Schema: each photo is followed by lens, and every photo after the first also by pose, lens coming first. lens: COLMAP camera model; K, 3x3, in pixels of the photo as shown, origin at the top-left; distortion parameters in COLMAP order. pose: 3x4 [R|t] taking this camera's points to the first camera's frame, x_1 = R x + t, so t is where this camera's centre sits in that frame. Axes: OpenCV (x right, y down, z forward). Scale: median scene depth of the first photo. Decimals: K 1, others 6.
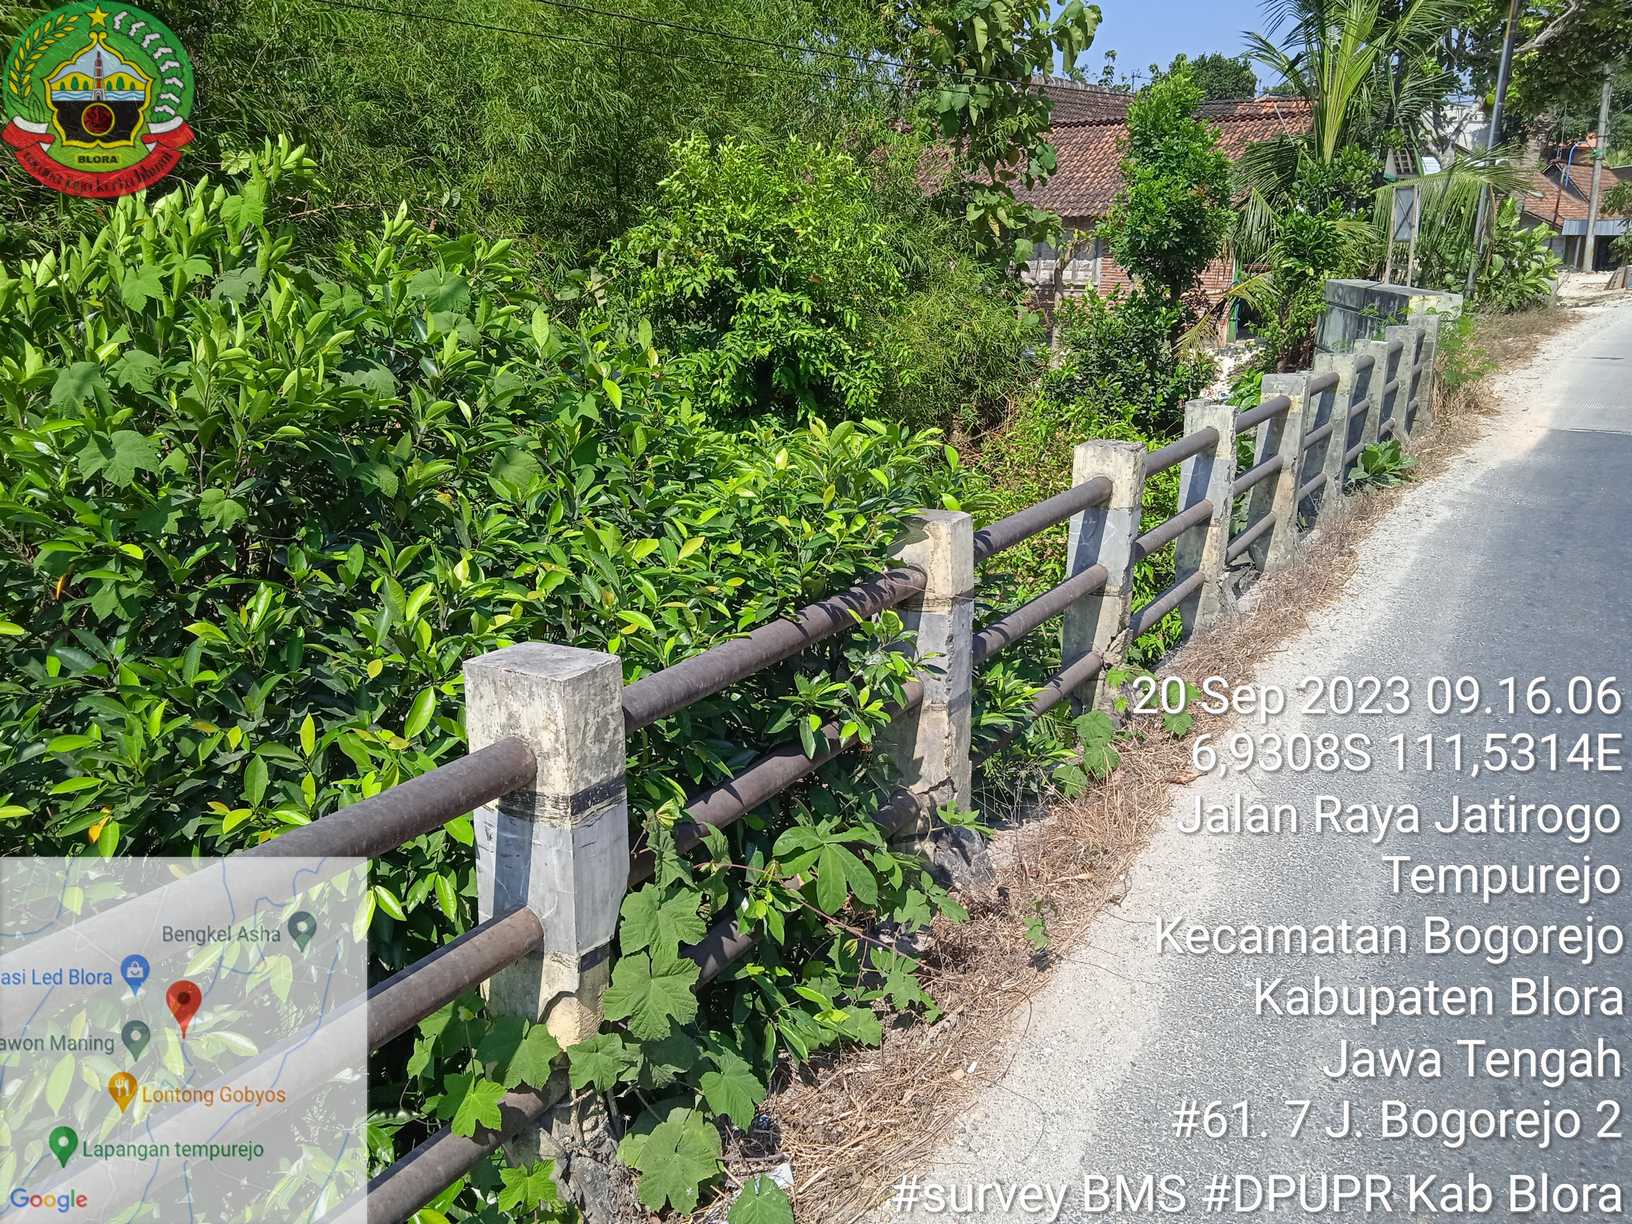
lens RADIAL K [[1306.3, 0, 821.0], [0, 1306.3, 641.5], [0, 0, 1]] dist [0.017314, -0.003683]
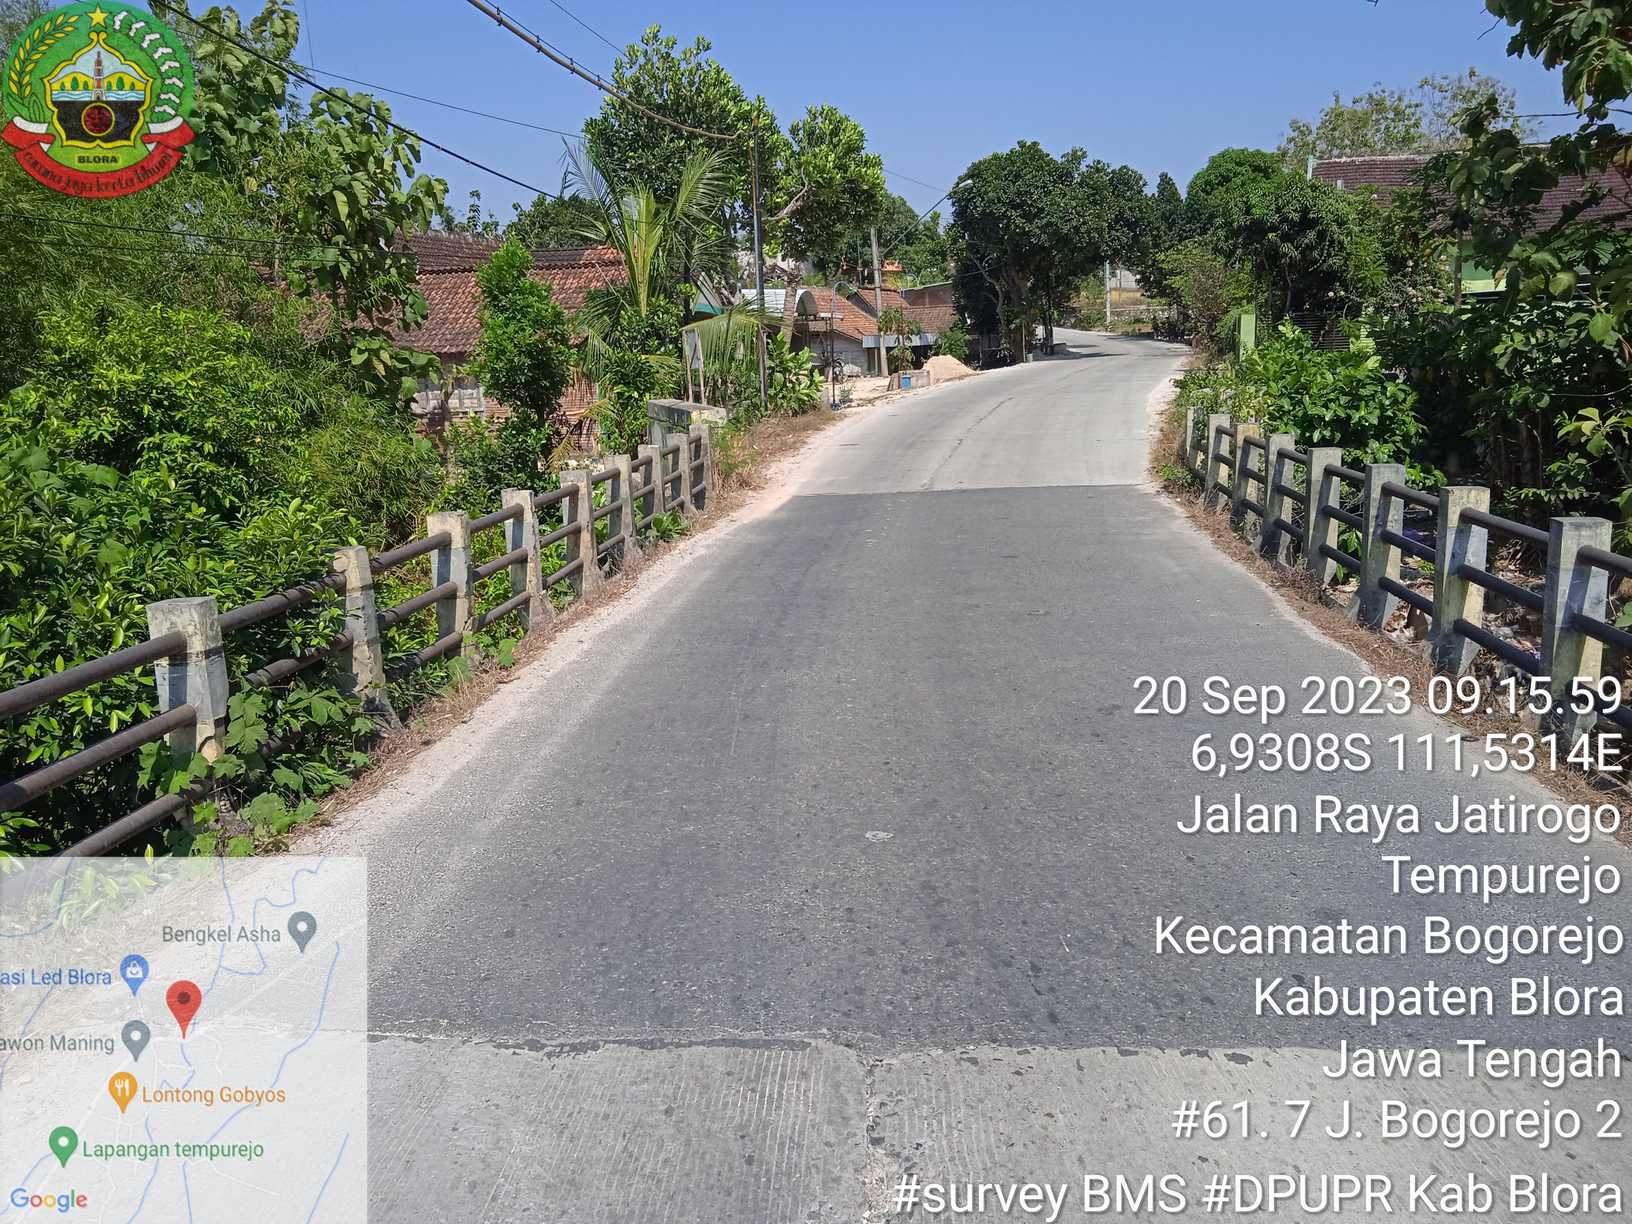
lens RADIAL K [[1329.9, 0, 815.8], [0, 1329.9, 626.3], [0, 0, 1]] dist [0.026651, -0.016158]
pose [[0.907888, -0.125456, 0.400000, -0.019332], [0.164928, 0.984116, -0.065680, 0.057347], [-0.385407, 0.125601, 0.914159, -0.236766]]
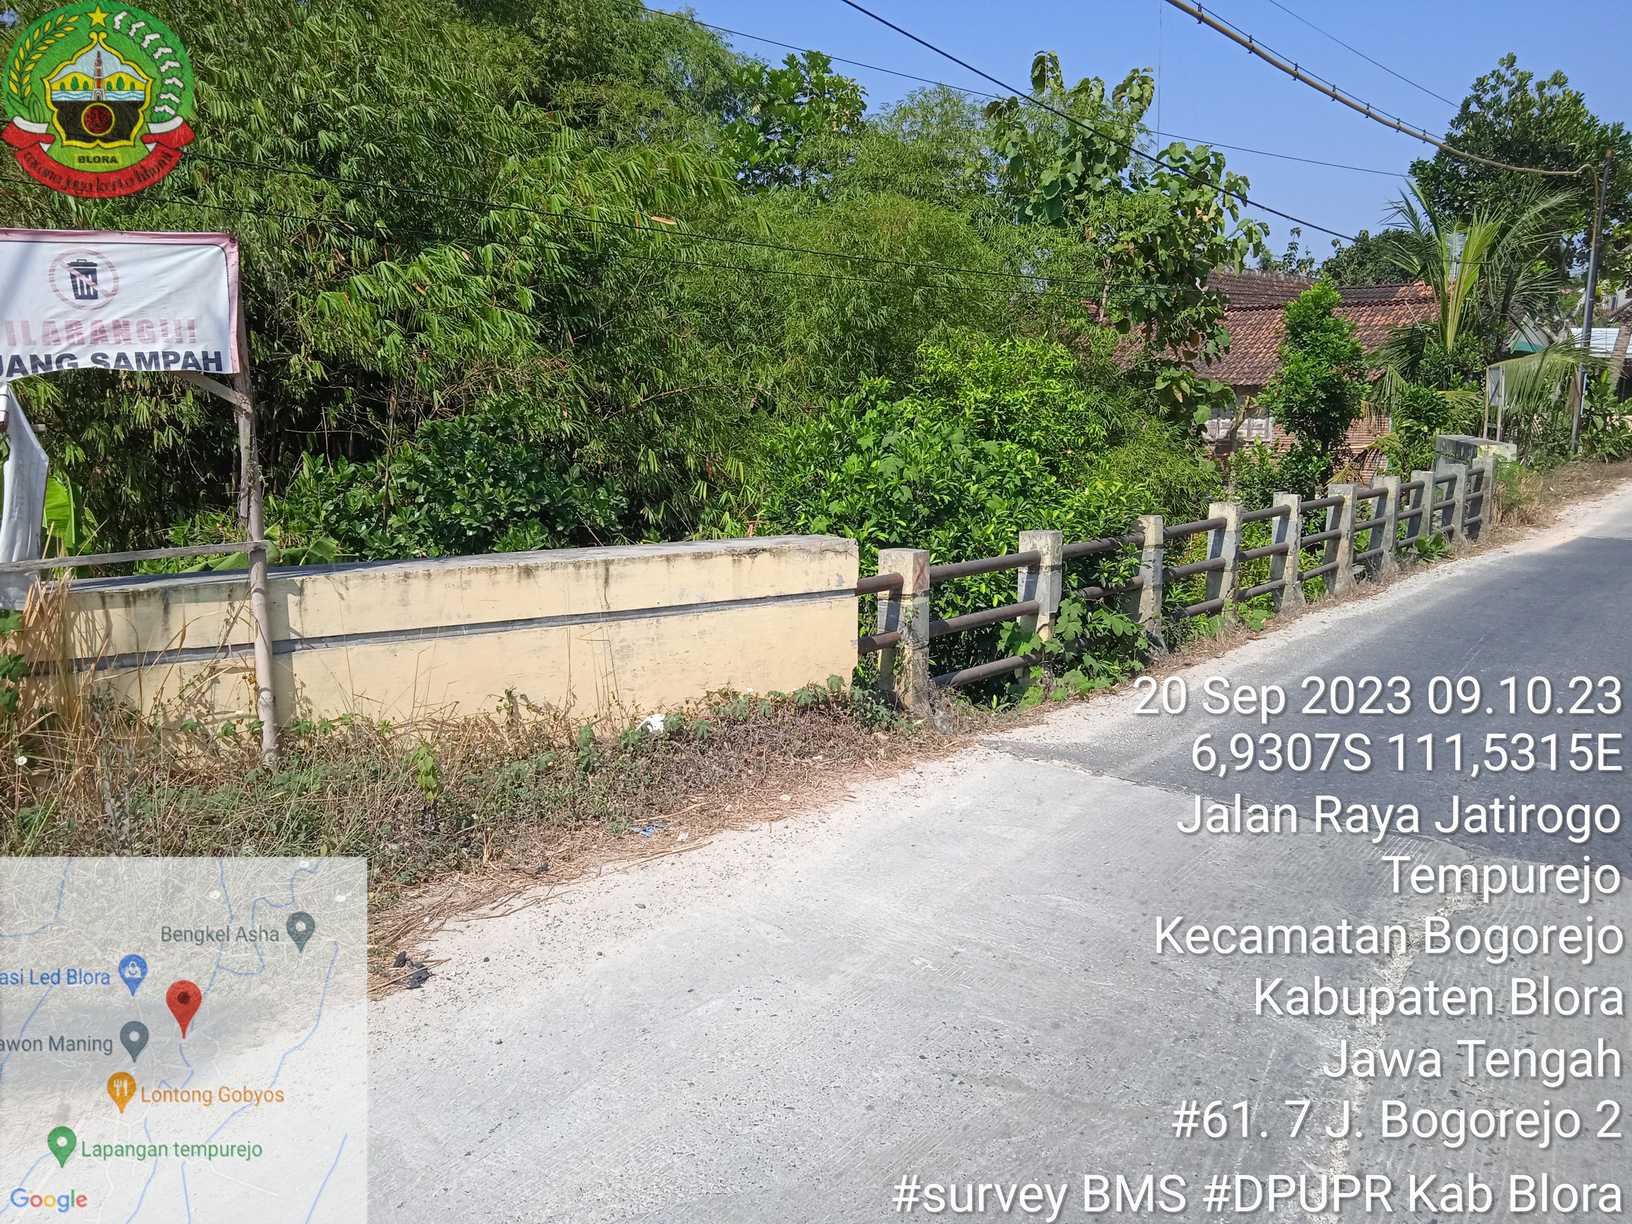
lens RADIAL K [[1329.9, 0, 815.8], [0, 1329.9, 626.3], [0, 0, 1]] dist [0.026651, -0.016158]
pose [[0.990413, 0.018221, -0.136934, -0.043976], [-0.035889, 0.991166, -0.127682, 0.105189], [0.133398, 0.131373, 0.982317, -0.366126]]
